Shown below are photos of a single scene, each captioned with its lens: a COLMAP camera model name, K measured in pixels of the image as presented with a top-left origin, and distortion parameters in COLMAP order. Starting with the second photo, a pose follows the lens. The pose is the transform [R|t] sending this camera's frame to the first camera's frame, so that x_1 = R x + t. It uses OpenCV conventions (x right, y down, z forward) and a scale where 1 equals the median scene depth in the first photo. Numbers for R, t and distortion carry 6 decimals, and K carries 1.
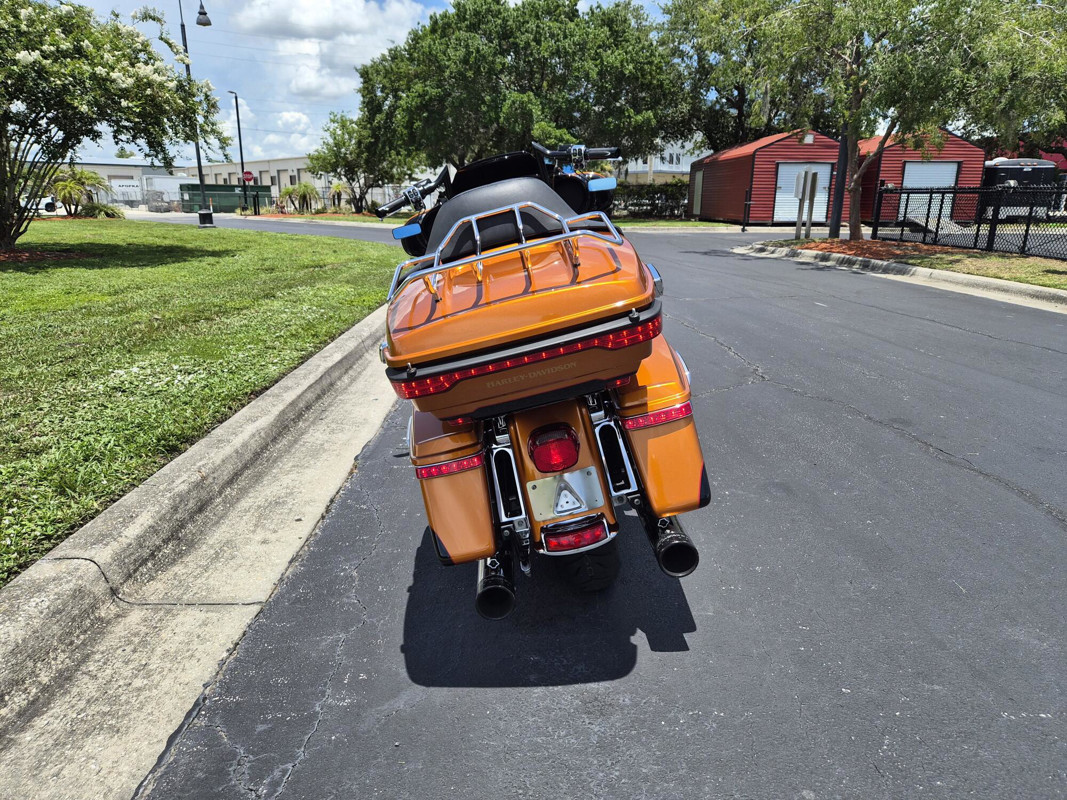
lens RADIAL K [[716.6, 0, 531.0], [0, 716.6, 391.0], [0, 0, 1]] dist [0.058787, -0.051919]
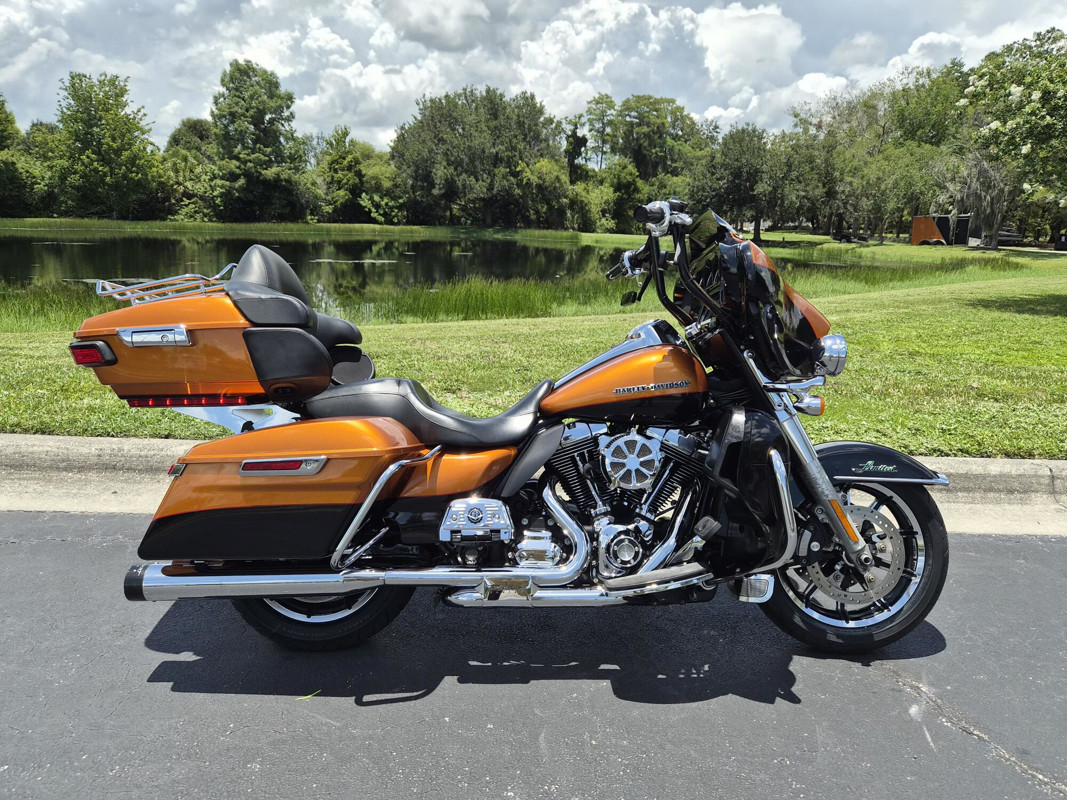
lens RADIAL K [[716.6, 0, 531.0], [0, 716.6, 391.0], [0, 0, 1]] dist [0.058787, -0.051919]
pose [[-0.016112, 0.225543, -0.974100, 0.088515], [-0.280596, 0.934057, 0.220913, -0.033709], [0.959691, 0.276888, 0.048237, 0.104440]]
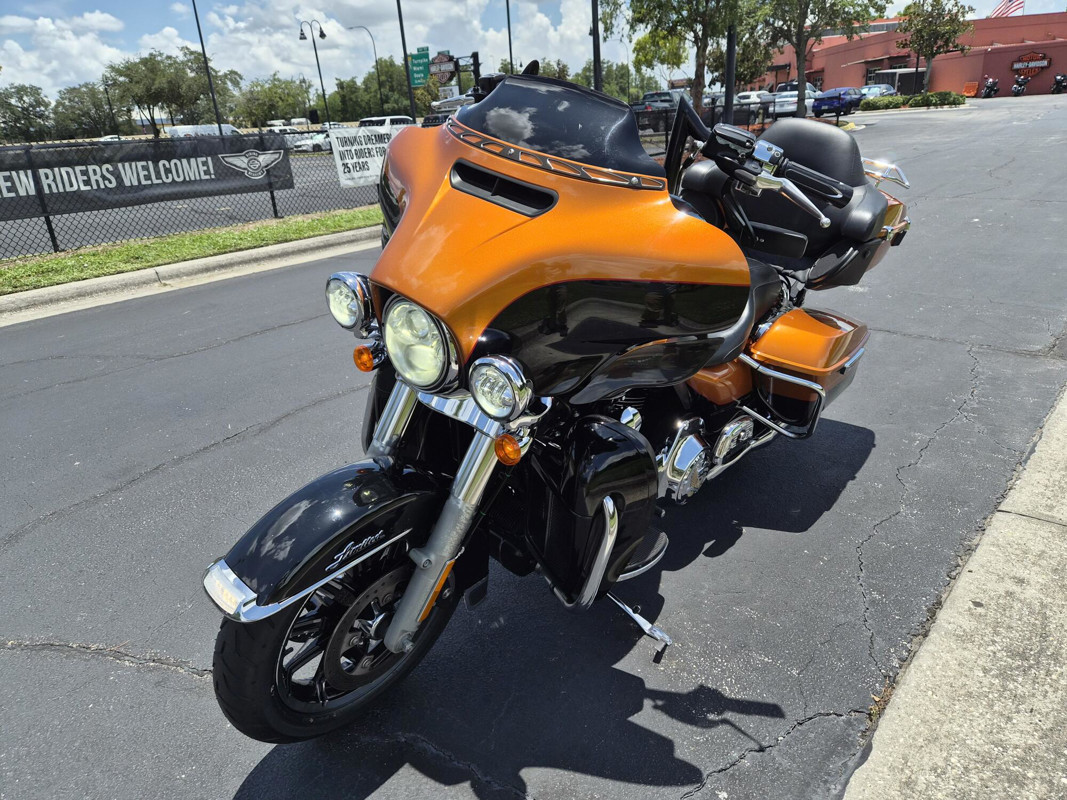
lens RADIAL K [[719.2, 0, 540.0], [0, 719.2, 395.3], [0, 0, 1]] dist [0.052028, -0.042505]
pose [[-0.747576, -0.195773, 0.634667, -0.044499], [0.230070, 0.820077, 0.523966, -0.049193], [-0.623055, 0.537723, -0.568029, 0.167433]]
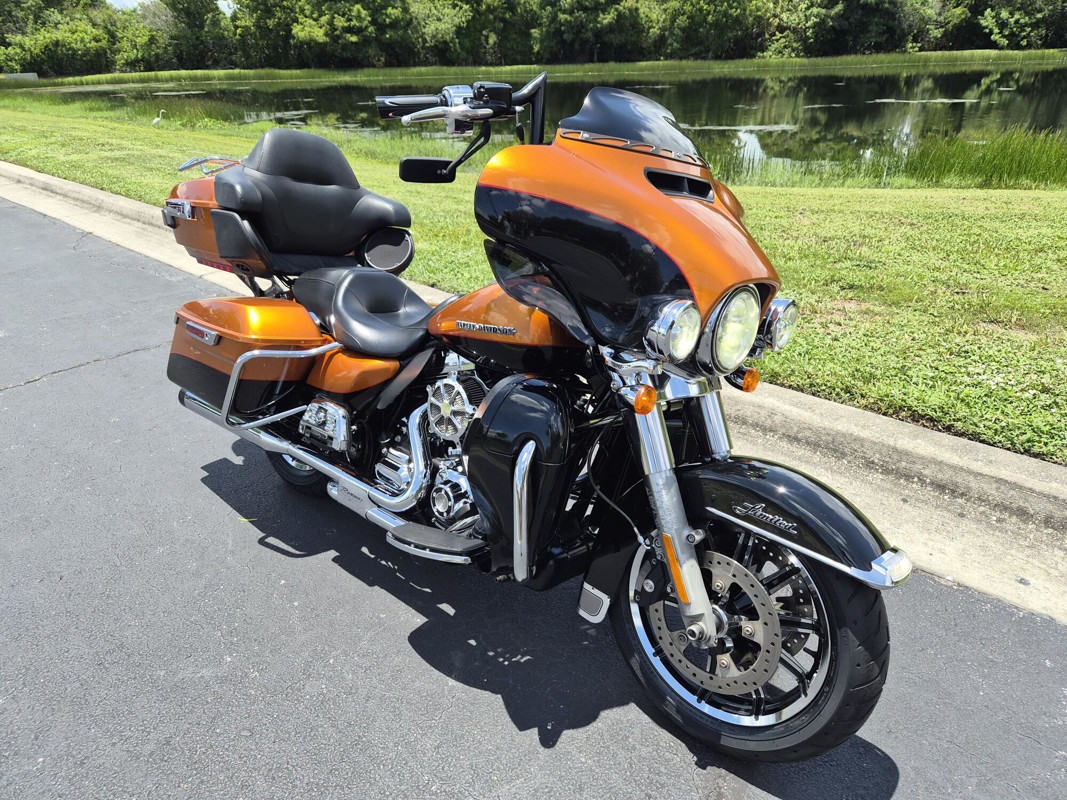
lens RADIAL K [[719.2, 0, 540.0], [0, 719.2, 395.3], [0, 0, 1]] dist [0.052028, -0.042505]
pose [[-0.690753, 0.320156, -0.648352, 0.049511], [-0.165952, 0.802516, 0.573087, -0.054508], [0.703790, 0.503457, -0.501210, 0.163150]]
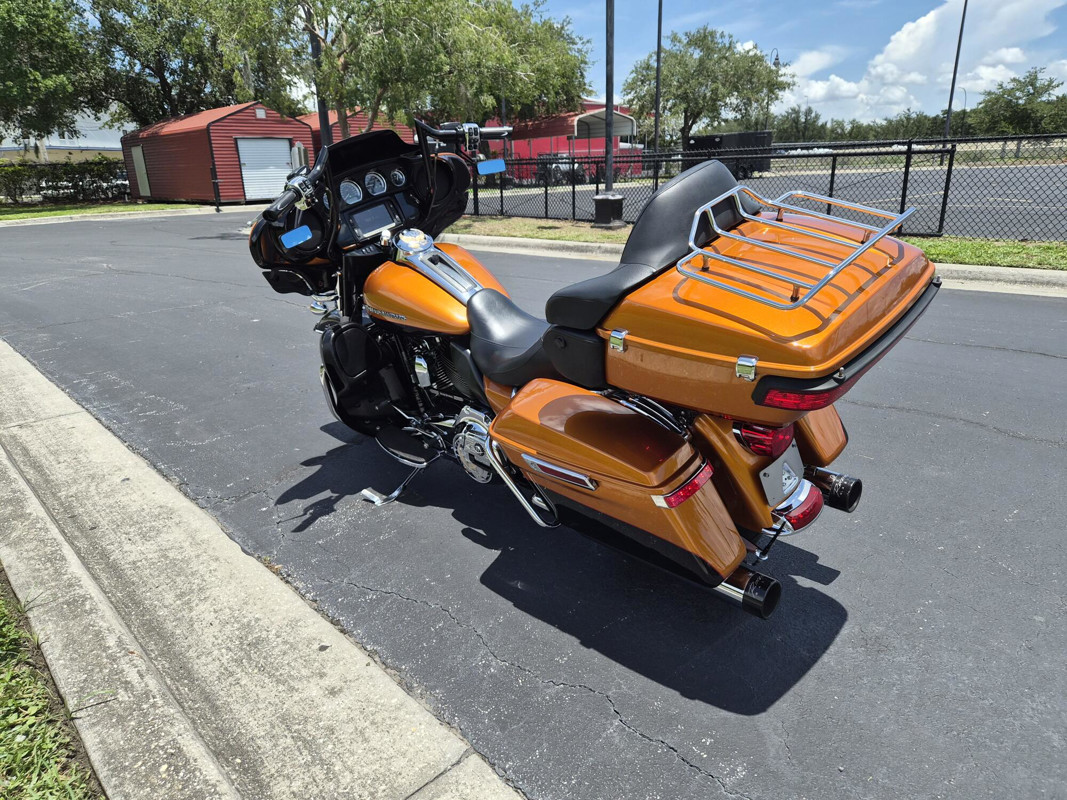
lens RADIAL K [[716.6, 0, 531.0], [0, 716.6, 391.0], [0, 0, 1]] dist [0.058787, -0.051919]
pose [[0.733553, -0.230531, 0.639340, -0.061459], [0.210596, 0.971514, 0.108675, -0.011253], [-0.646181, 0.054924, 0.761206, 0.032391]]
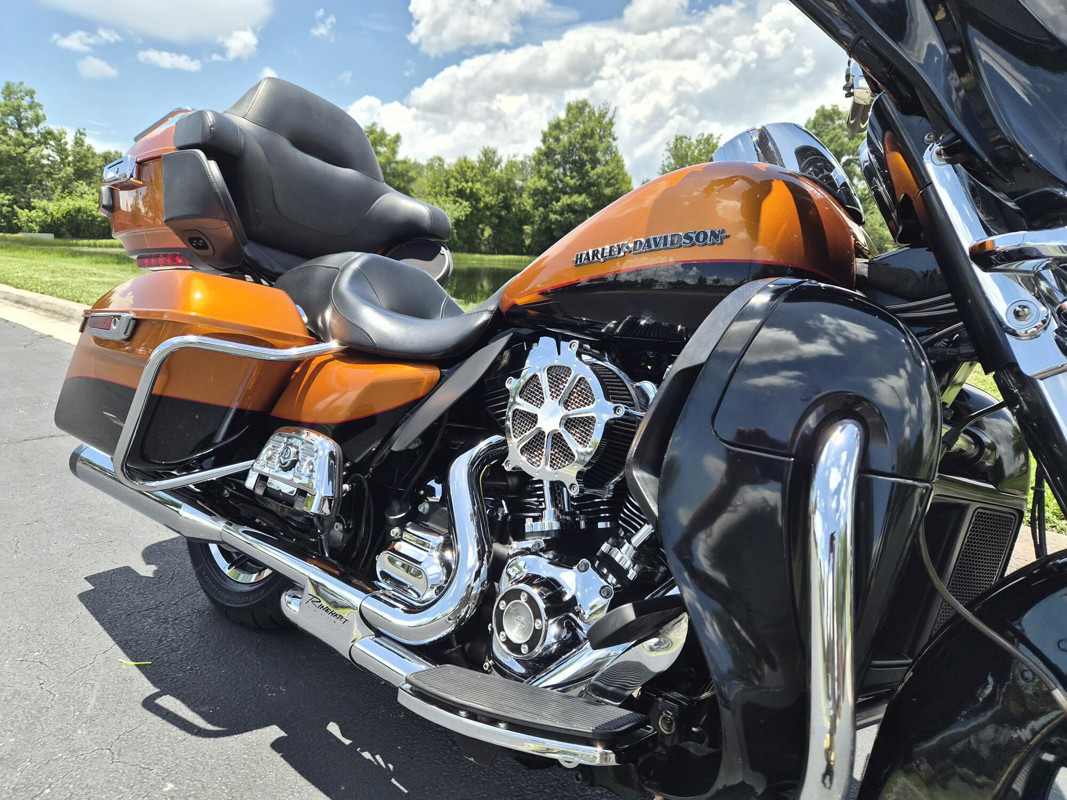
lens RADIAL K [[716.6, 0, 531.0], [0, 716.6, 391.0], [0, 0, 1]] dist [0.058787, -0.051919]
pose [[-0.686640, 0.109313, -0.718732, 0.035840], [-0.224902, 0.908195, 0.352989, -0.024424], [0.691335, 0.404021, -0.599018, 0.141460]]
